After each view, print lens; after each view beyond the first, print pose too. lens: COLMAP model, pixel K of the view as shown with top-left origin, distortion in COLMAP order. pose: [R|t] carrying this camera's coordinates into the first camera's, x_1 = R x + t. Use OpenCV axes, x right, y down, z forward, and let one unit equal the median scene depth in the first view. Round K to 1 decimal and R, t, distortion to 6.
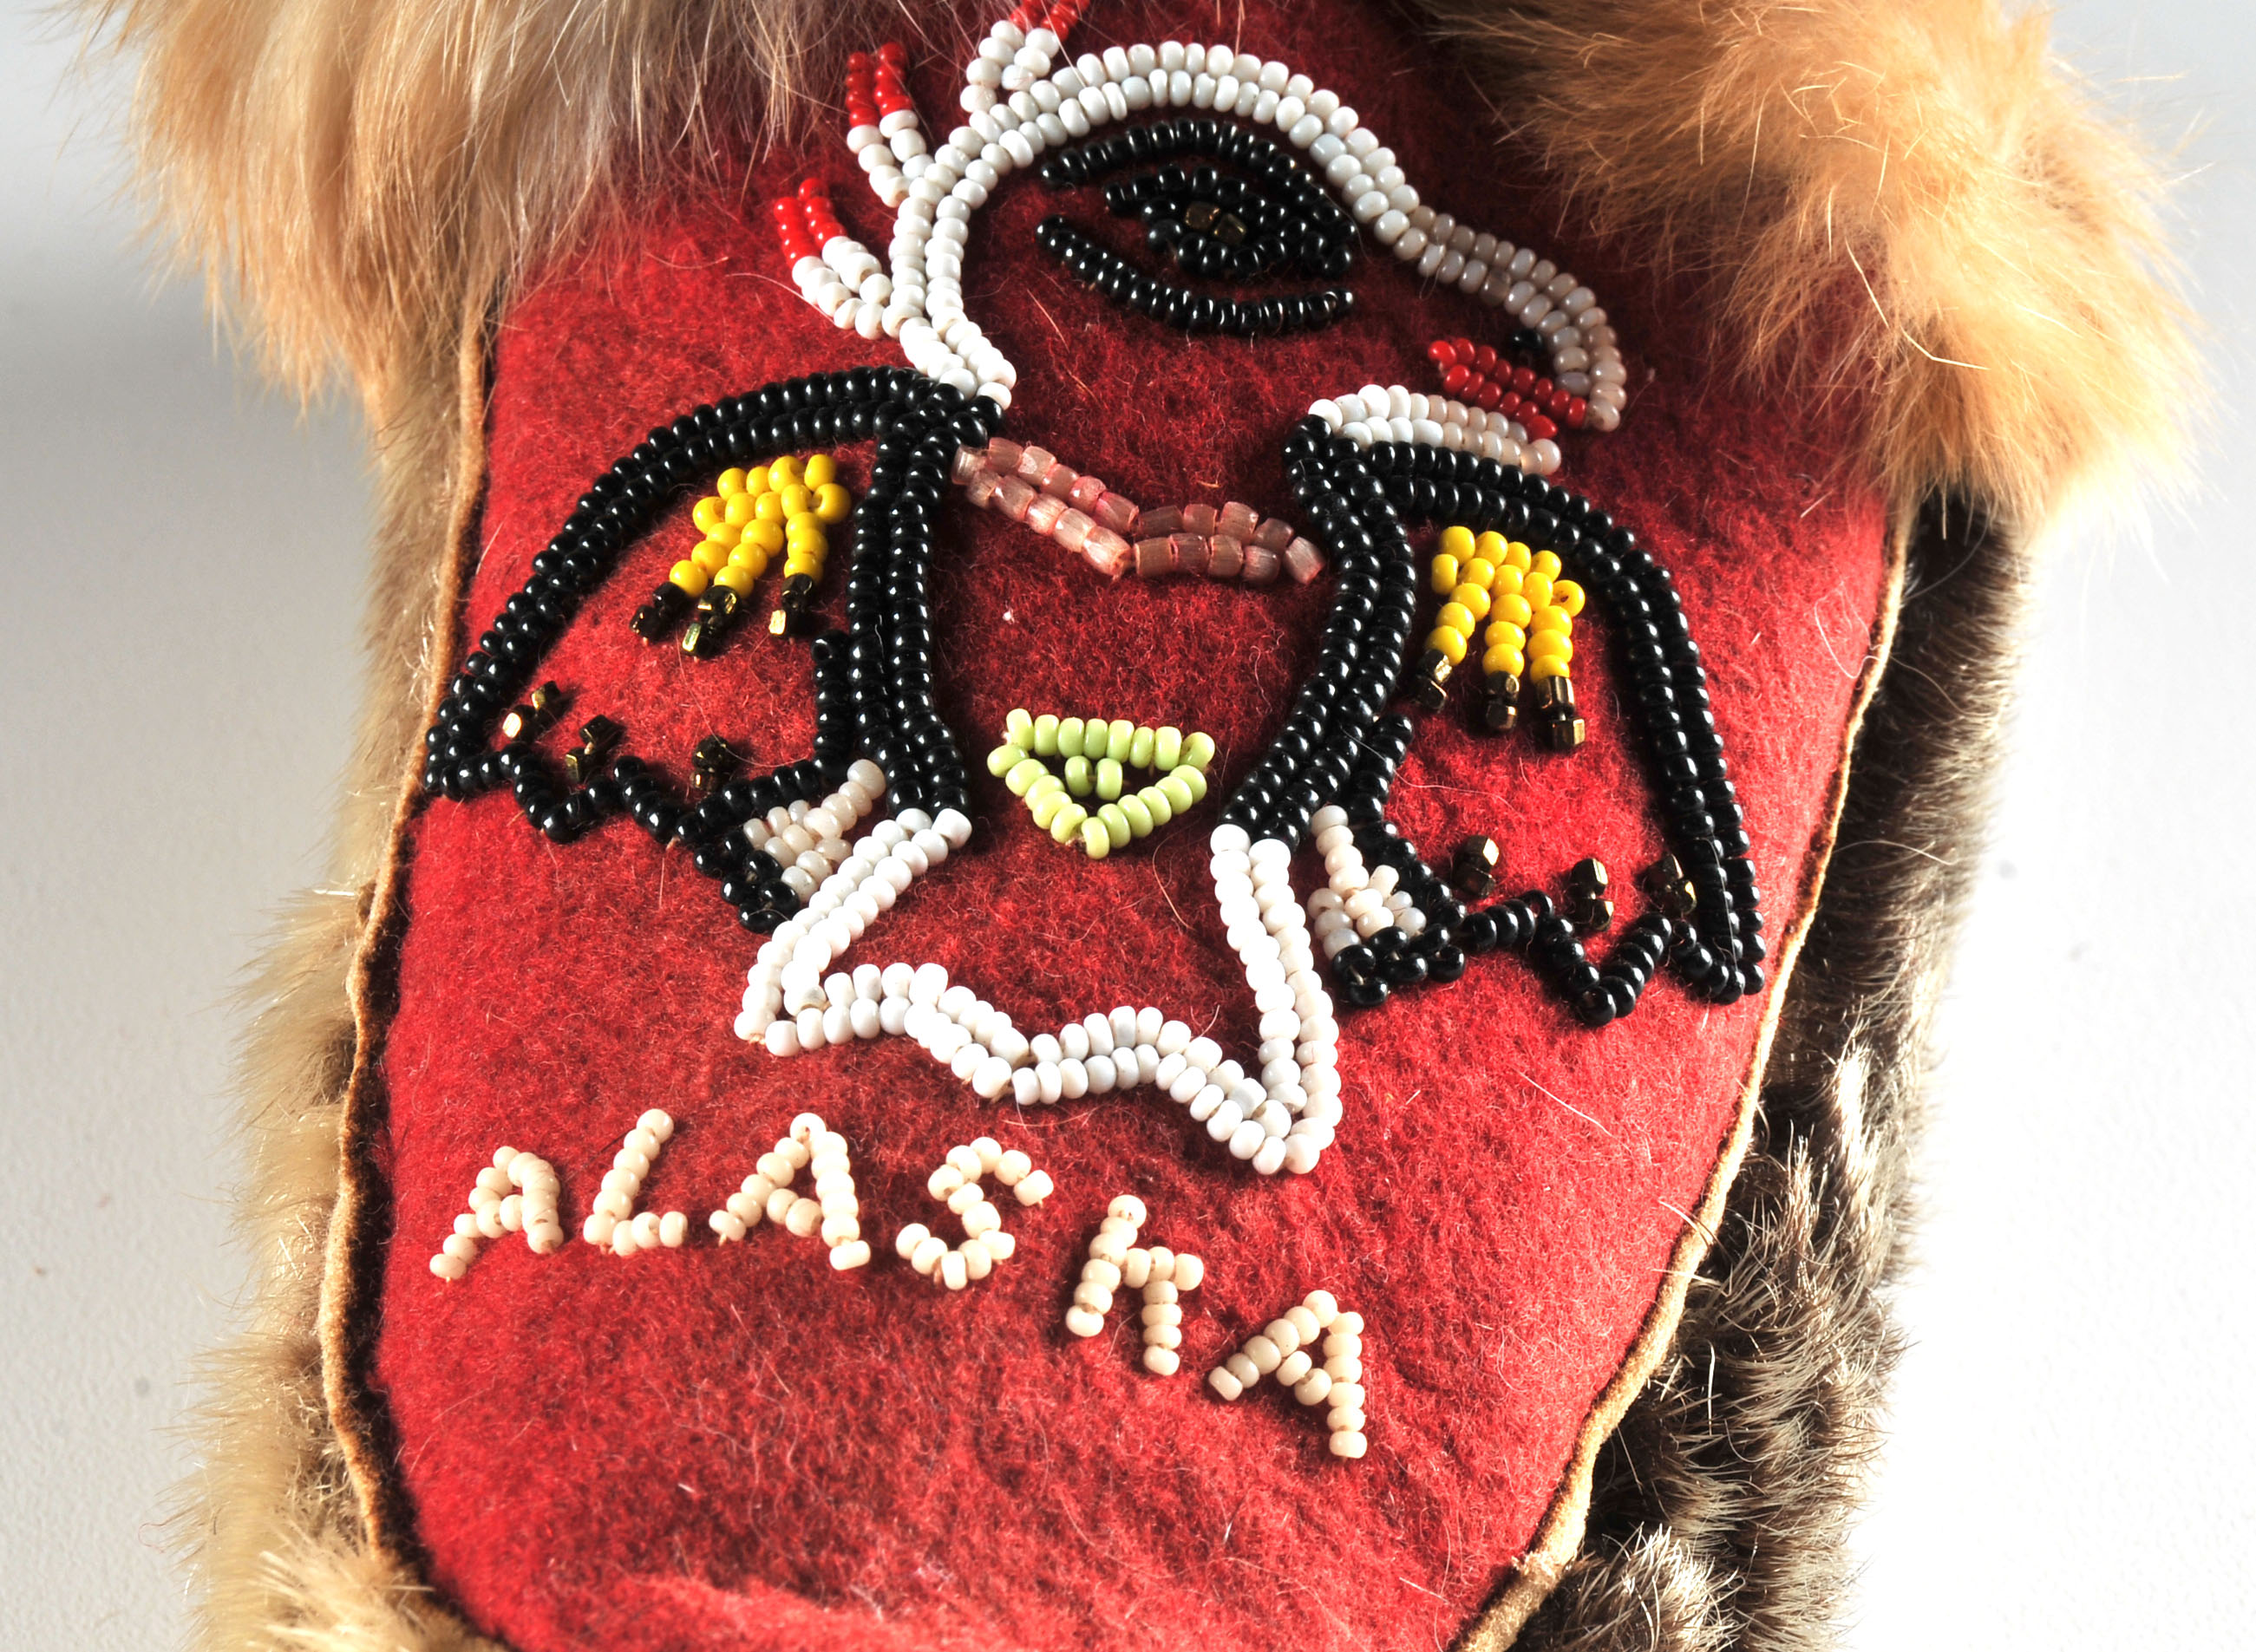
lens RADIAL K [[6144.1, 0, 1123.6], [0, 6144.1, 826.1], [0, 0, 1]] dist [-0.084707, 0.000000]
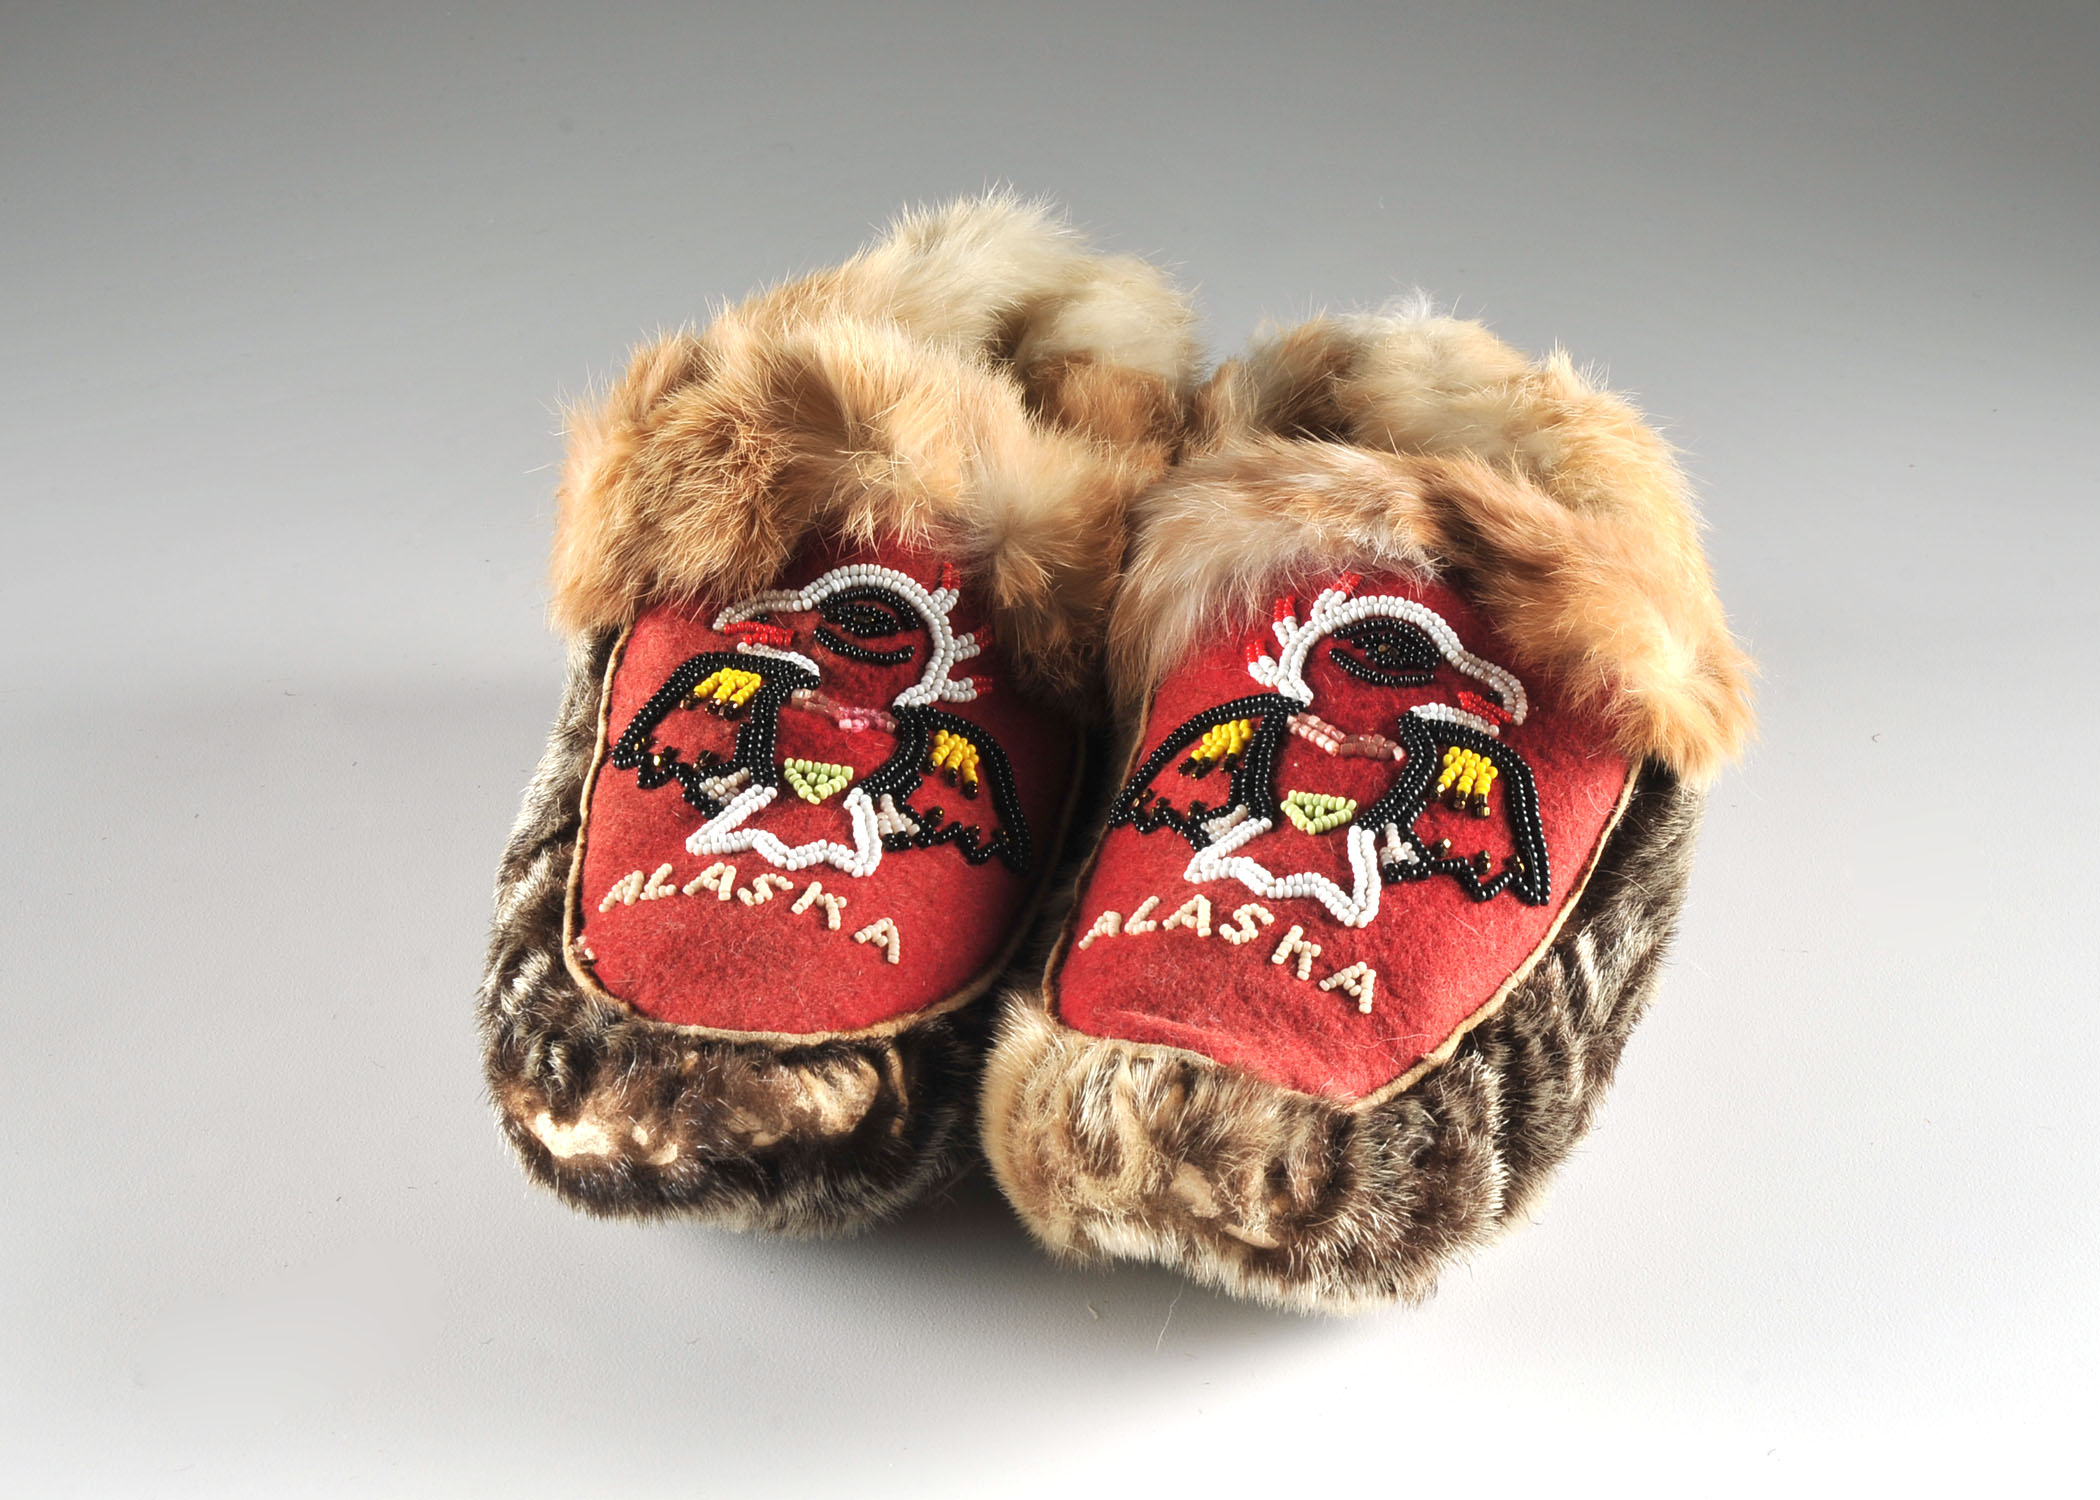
lens RADIAL K [[4069.7, 0, 1052.7], [0, 4069.7, 749.9], [0, 0, 1]] dist [-0.062078, 0.000000]
pose [[0.970454, 0.029224, -0.239511, 0.339577], [-0.078530, 0.976849, -0.198996, 0.361209], [0.228151, 0.211925, 0.950281, -0.909528]]
